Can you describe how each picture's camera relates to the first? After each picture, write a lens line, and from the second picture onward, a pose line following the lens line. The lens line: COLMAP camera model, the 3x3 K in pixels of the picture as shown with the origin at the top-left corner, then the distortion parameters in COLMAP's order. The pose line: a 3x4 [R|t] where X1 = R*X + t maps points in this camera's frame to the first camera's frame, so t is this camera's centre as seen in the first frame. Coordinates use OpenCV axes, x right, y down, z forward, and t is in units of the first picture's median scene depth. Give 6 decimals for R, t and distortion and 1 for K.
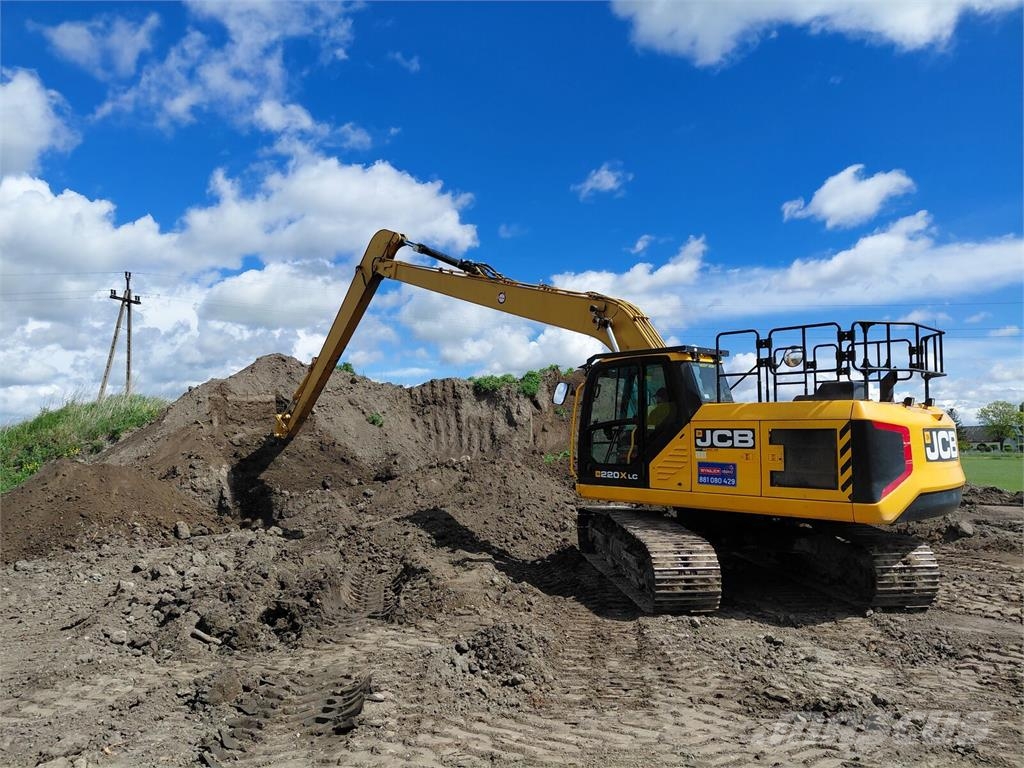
lens RADIAL K [[769.6, 0, 513.3], [0, 769.6, 373.5], [0, 0, 1]] dist [0.056252, -0.072390]
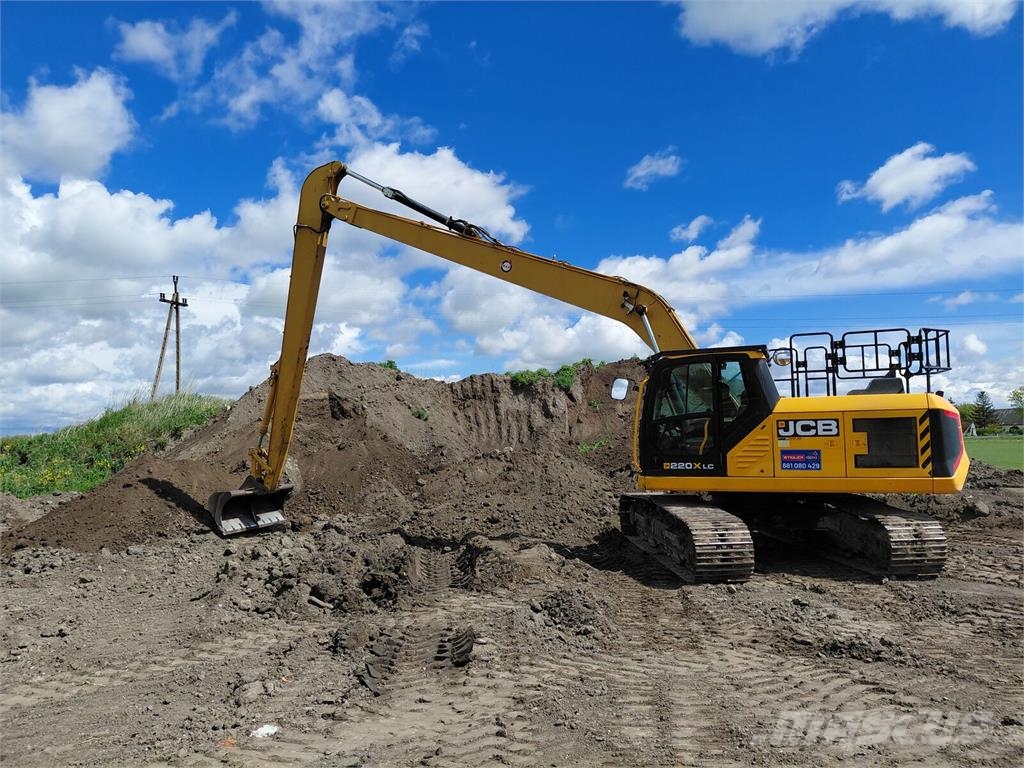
lens RADIAL K [[807.6, 0, 508.2], [0, 807.6, 385.3], [0, 0, 1]] dist [0.111716, -0.203220]
pose [[0.999638, -0.016264, -0.021438, -0.068496], [0.016960, 0.999321, 0.032723, -0.028558], [0.020891, -0.033075, 0.999235, -0.217882]]
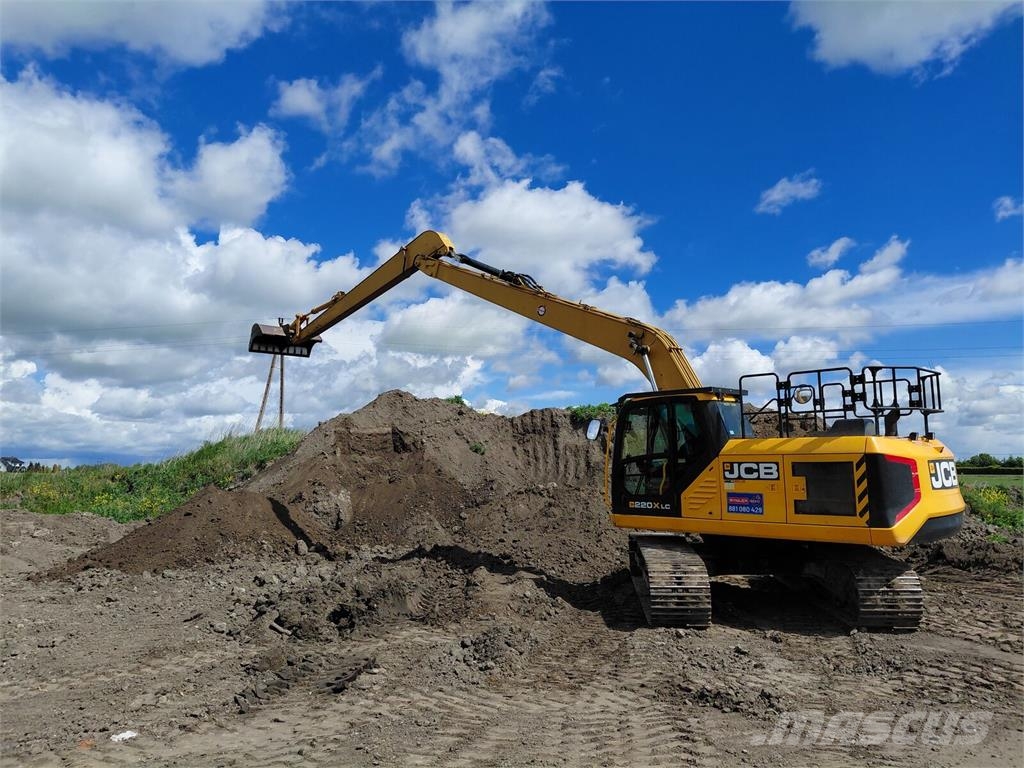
lens RADIAL K [[828.9, 0, 542.3], [0, 828.9, 356.7], [0, 0, 1]] dist [0.094216, -0.129568]
pose [[0.979834, -0.028556, -0.197760, 0.296092], [0.021274, 0.999019, -0.038847, -0.045710], [0.198675, 0.033857, 0.979480, -0.274509]]
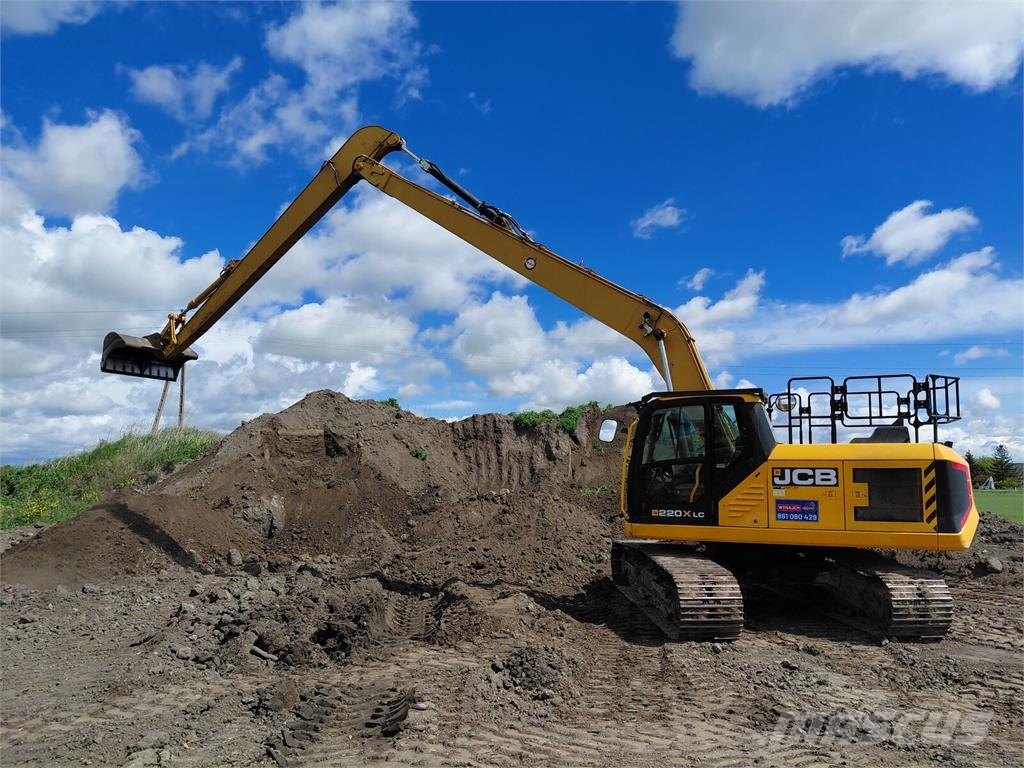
lens RADIAL K [[782.8, 0, 536.9], [0, 782.8, 395.7], [0, 0, 1]] dist [0.082344, -0.133905]
pose [[0.999637, 0.006397, -0.026175, 0.013933], [-0.006705, 0.999909, -0.011691, -0.012121], [0.026098, 0.011863, 0.999589, -0.098344]]
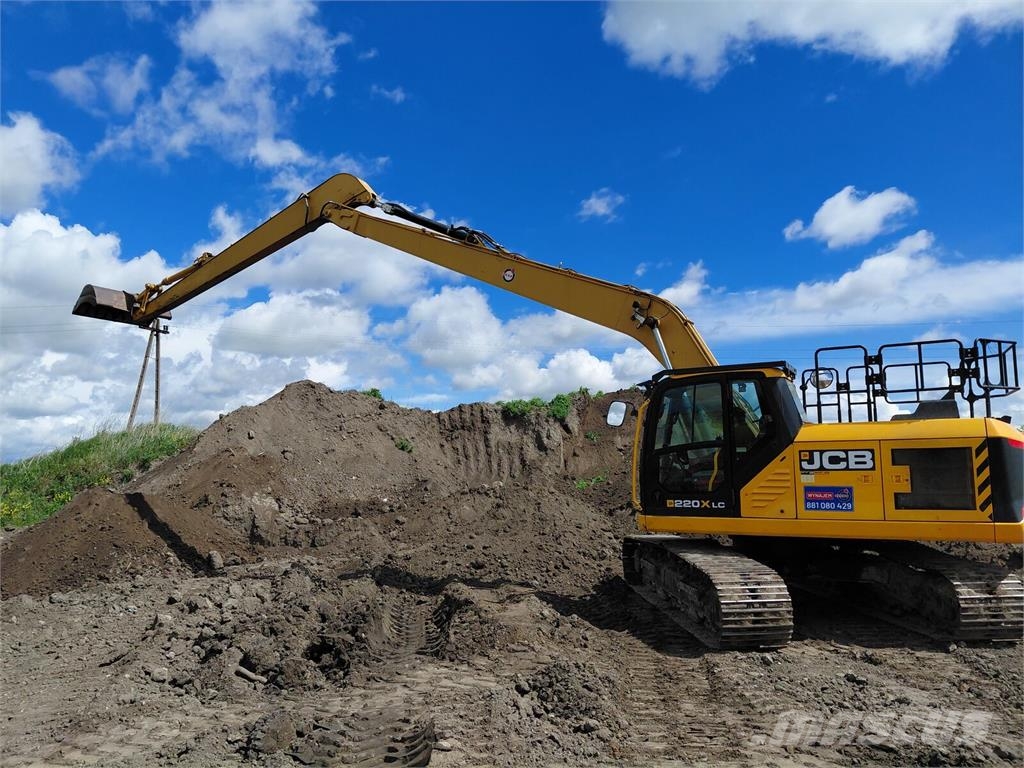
lens RADIAL K [[762.1, 0, 494.2], [0, 762.1, 374.1], [0, 0, 1]] dist [0.047205, -0.062860]
pose [[0.999229, -0.013236, -0.036950, -0.054360], [0.011971, 0.999342, -0.034252, 0.007120], [0.037379, 0.033783, 0.998730, 0.057433]]
